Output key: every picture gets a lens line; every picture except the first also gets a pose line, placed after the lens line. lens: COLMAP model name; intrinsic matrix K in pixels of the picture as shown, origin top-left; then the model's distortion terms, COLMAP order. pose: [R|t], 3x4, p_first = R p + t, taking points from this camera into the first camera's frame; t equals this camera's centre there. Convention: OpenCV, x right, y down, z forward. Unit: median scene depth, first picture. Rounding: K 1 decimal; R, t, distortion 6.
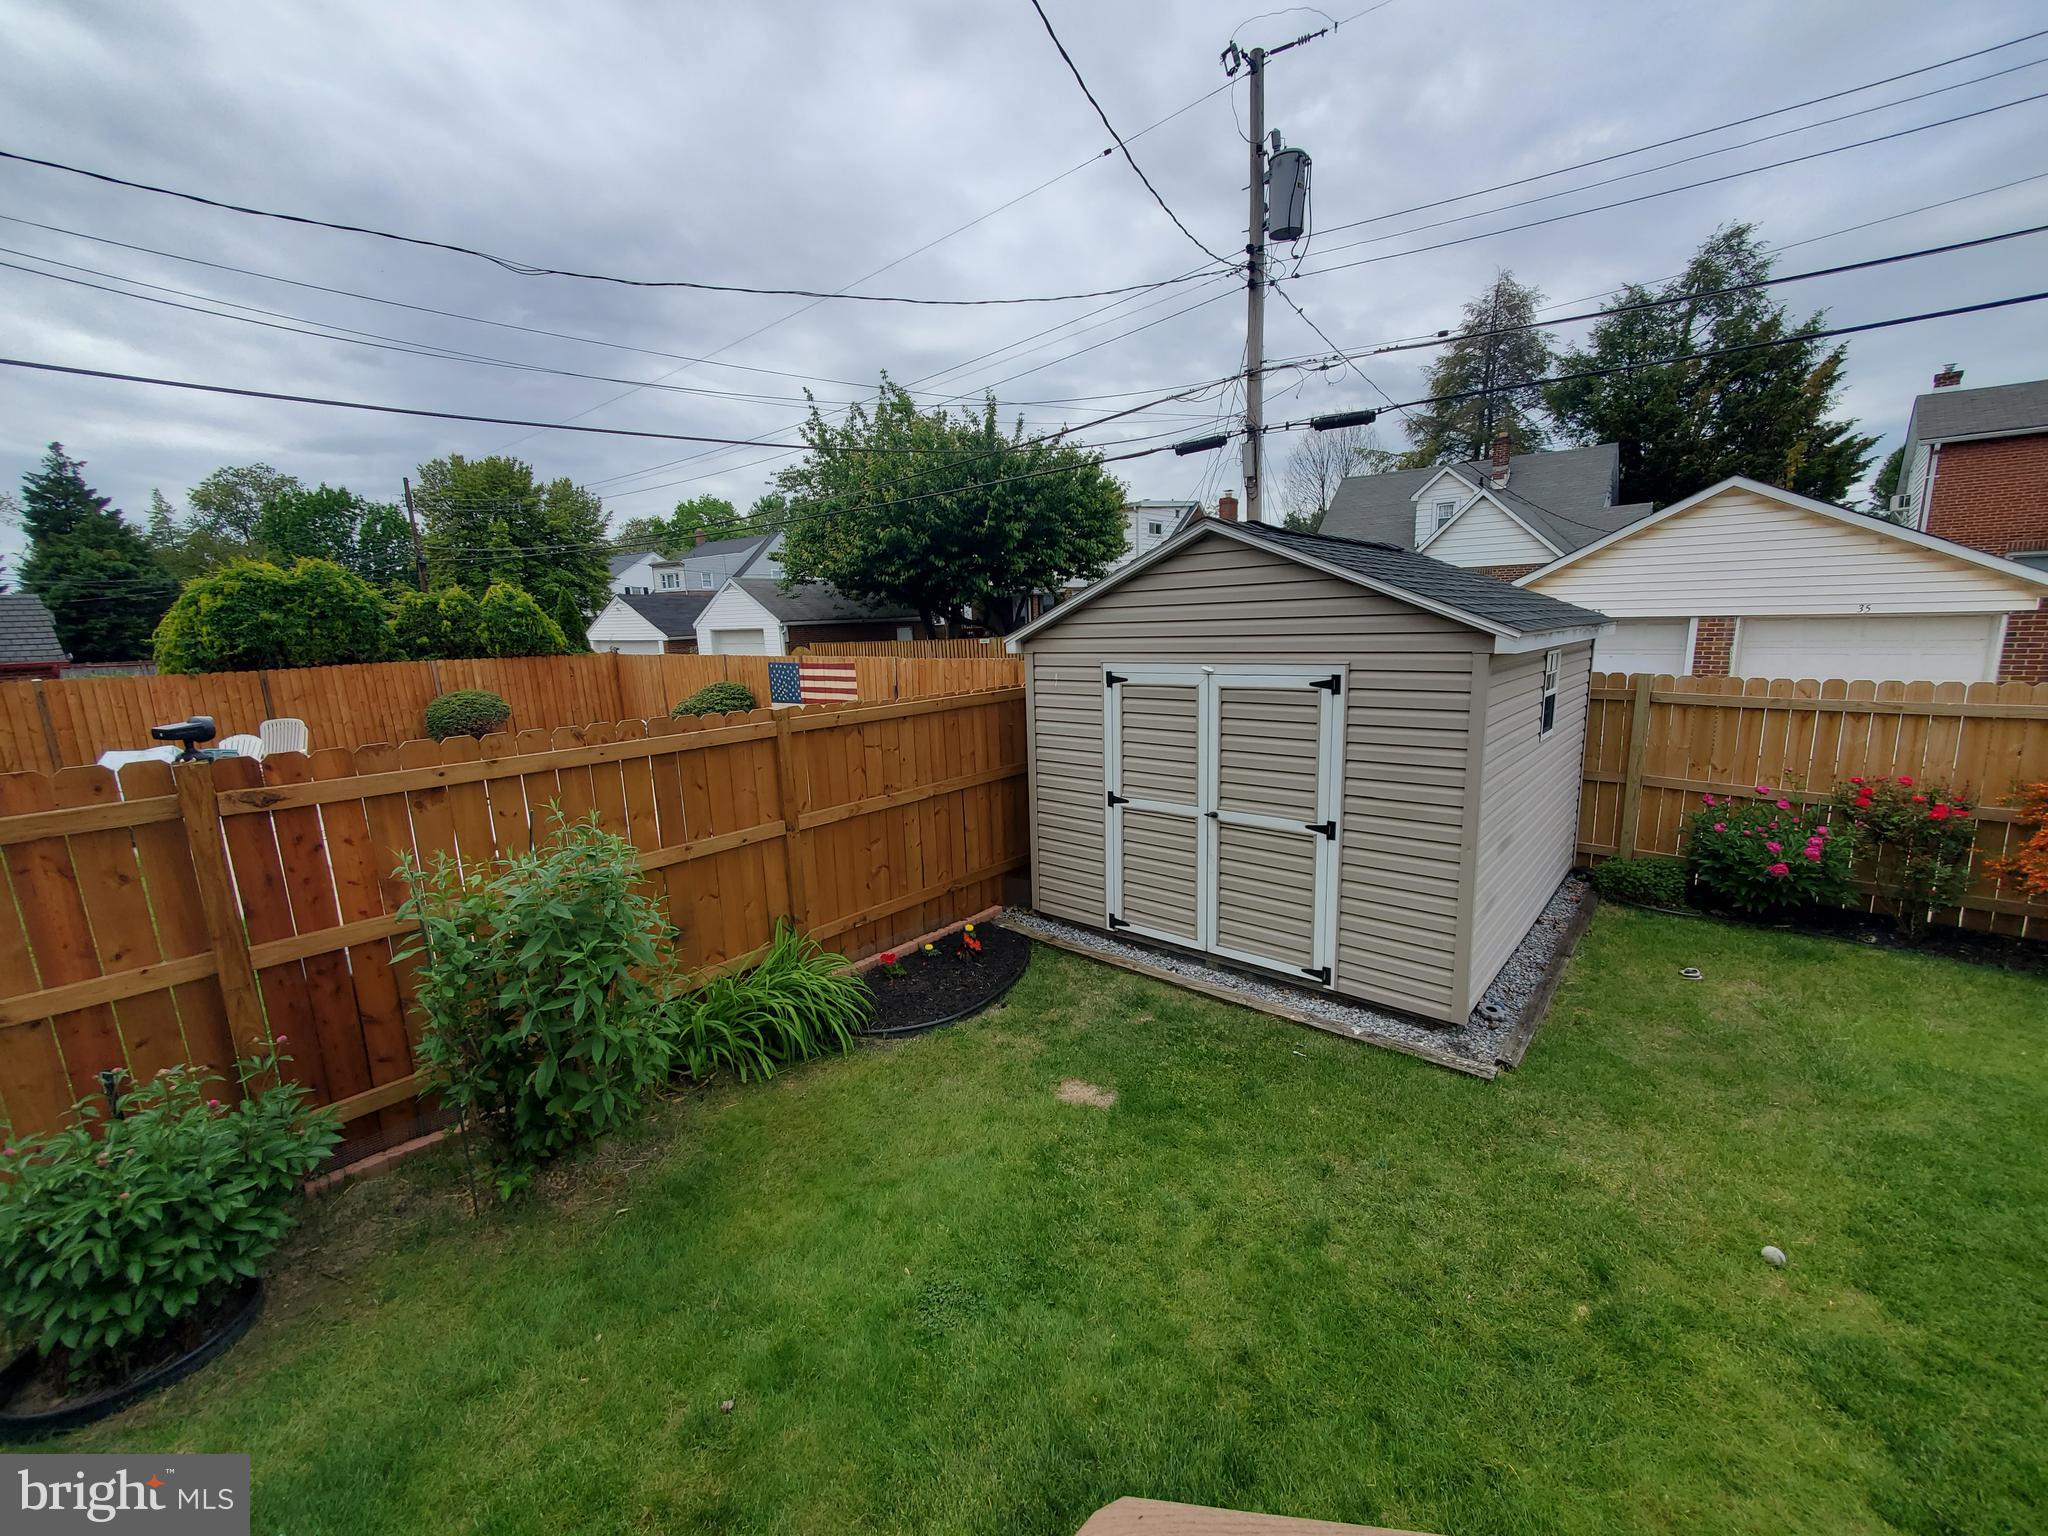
lens RADIAL K [[811.2, 0, 1041.9], [0, 811.2, 767.1], [0, 0, 1]] dist [0.011320, -0.002843]
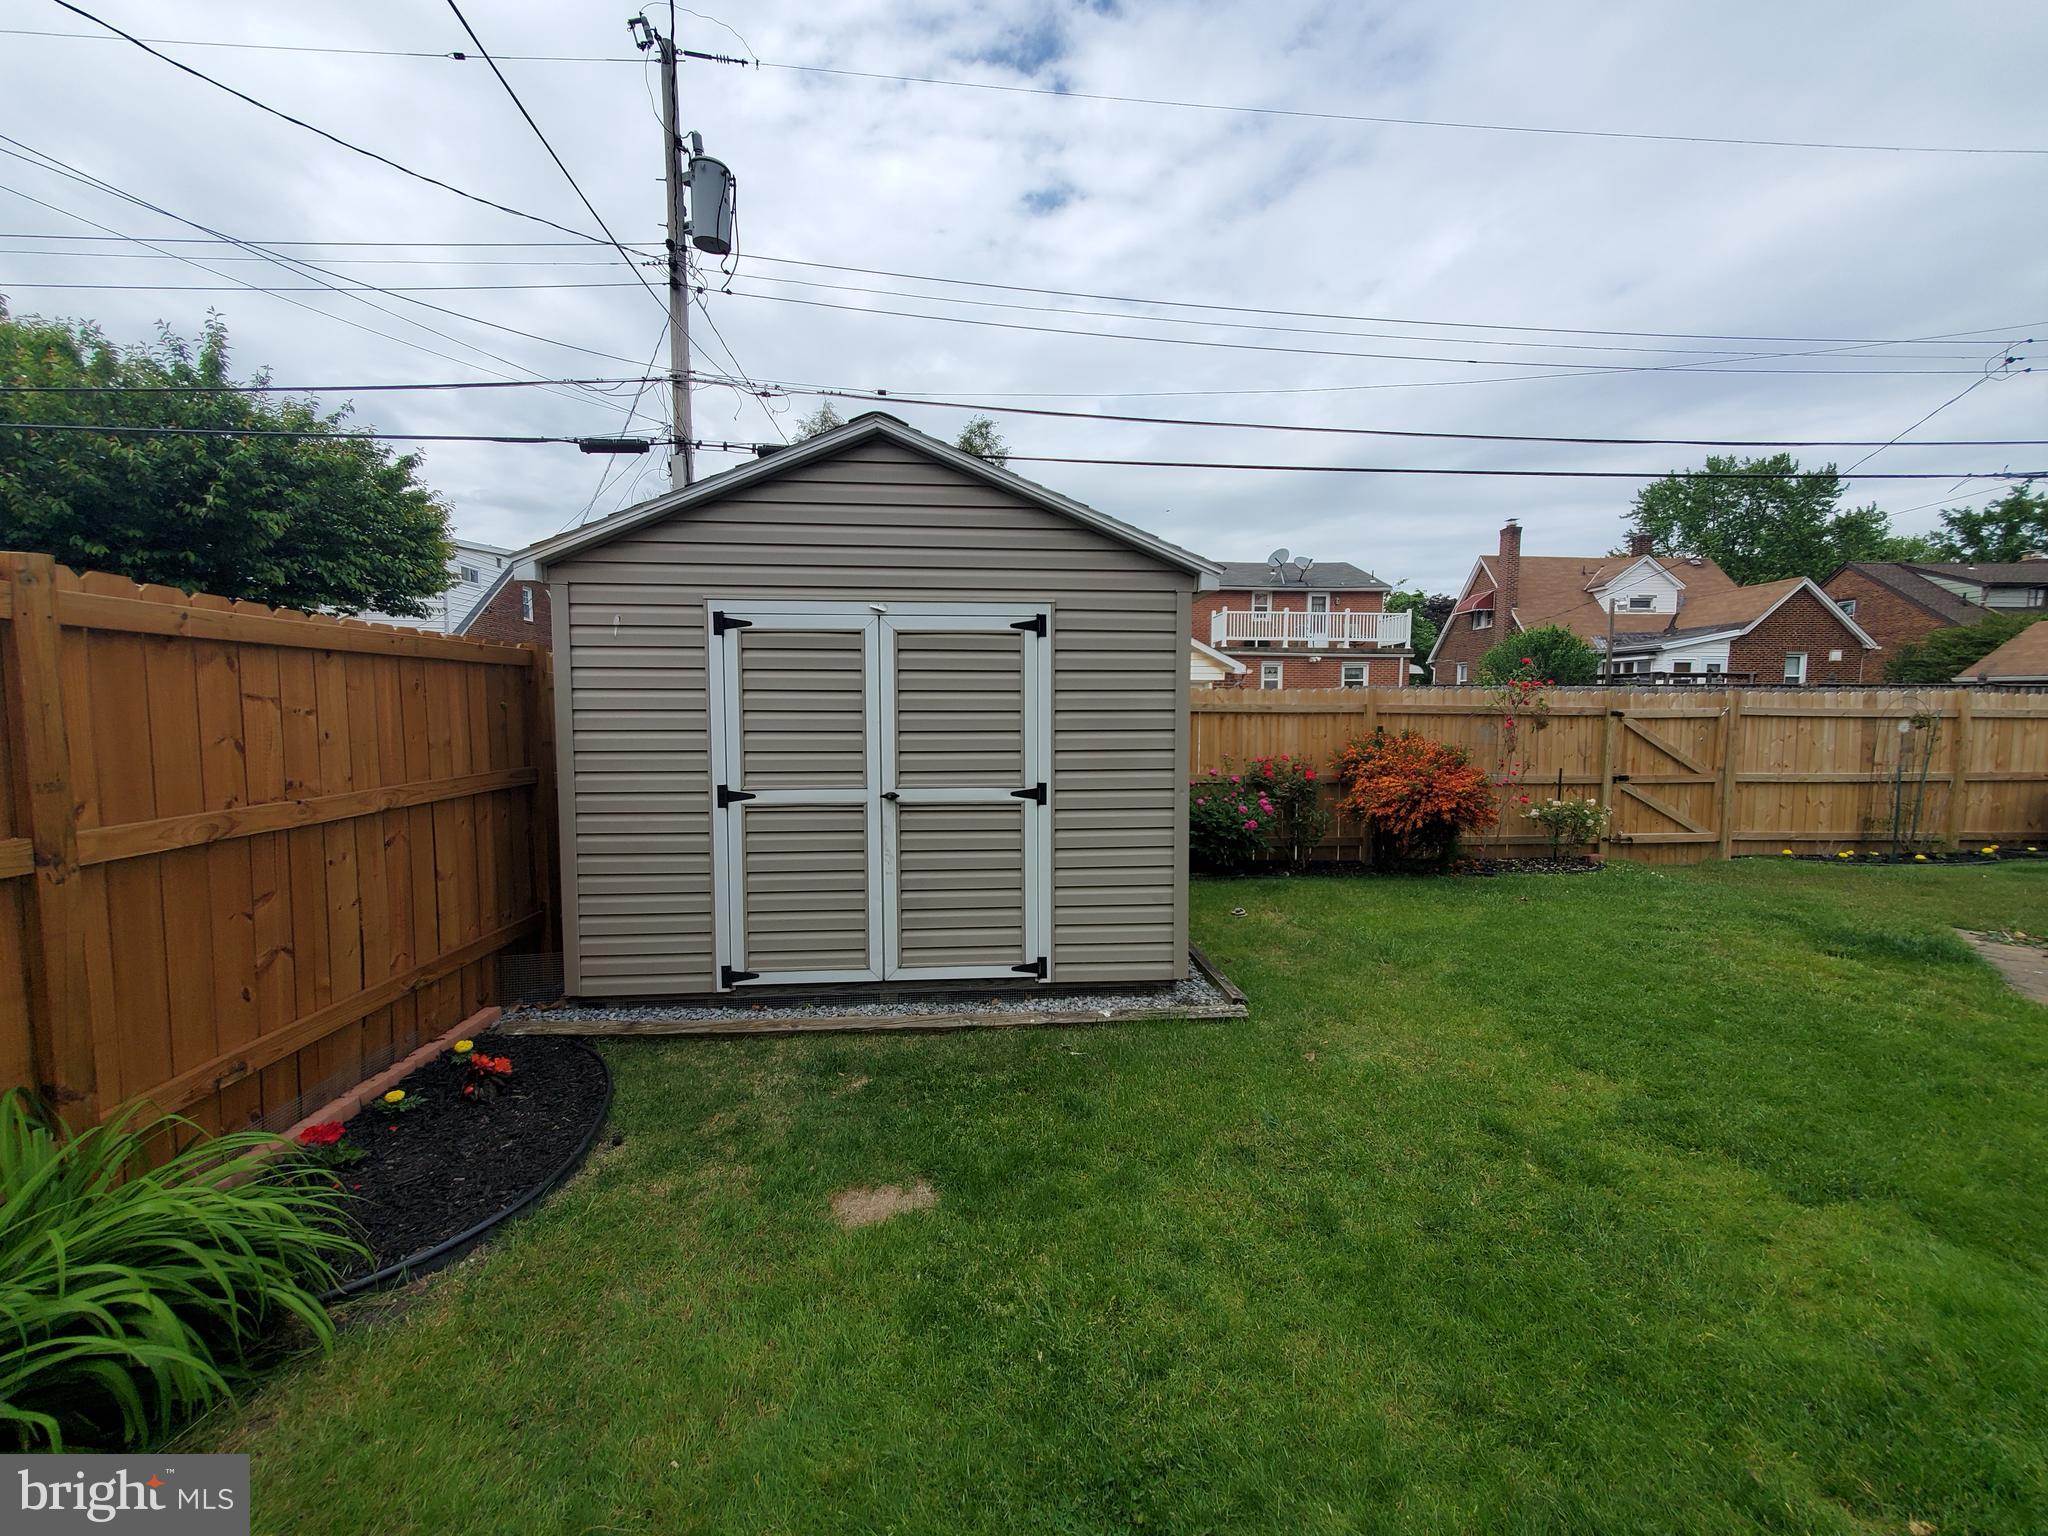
lens RADIAL K [[811.2, 0, 1041.9], [0, 811.2, 767.1], [0, 0, 1]] dist [0.011320, -0.002843]
pose [[0.705635, -0.018034, 0.708346, -0.214633], [0.101672, 0.991908, -0.076030, 0.095140], [-0.701243, 0.125668, 0.701759, 0.315885]]
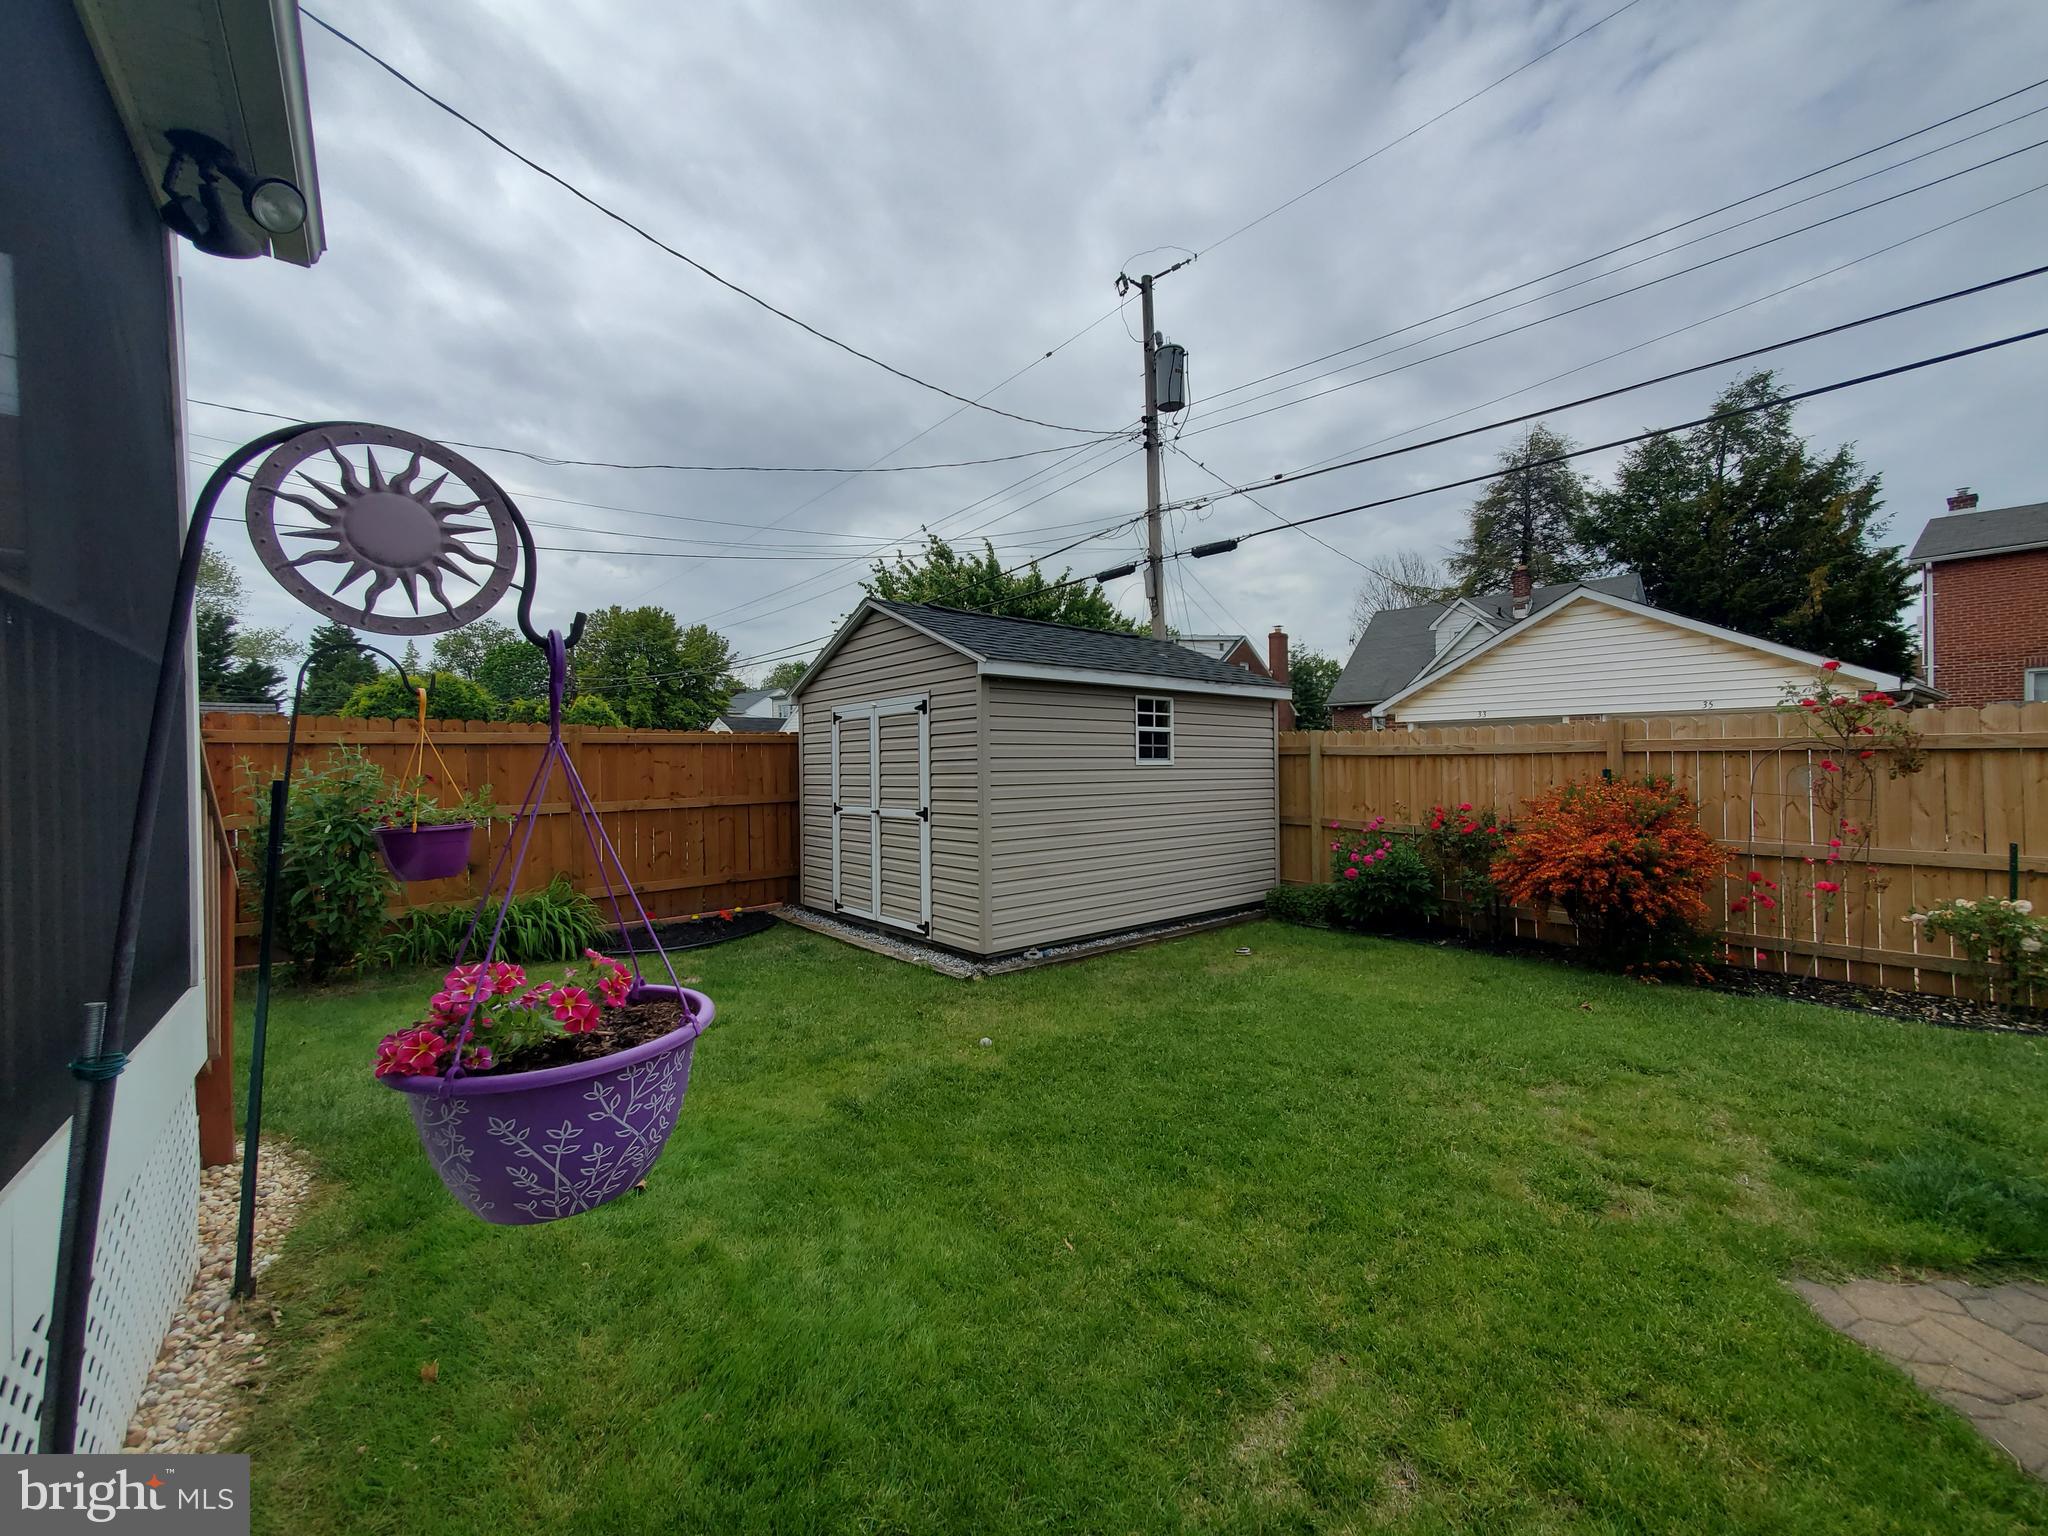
lens RADIAL K [[811.2, 0, 1041.9], [0, 811.2, 767.1], [0, 0, 1]] dist [0.011320, -0.002843]
pose [[0.987698, 0.015612, -0.155594, 0.620840], [-0.041840, 0.985111, -0.166751, 0.178654], [0.150674, 0.171210, 0.973645, -0.246244]]
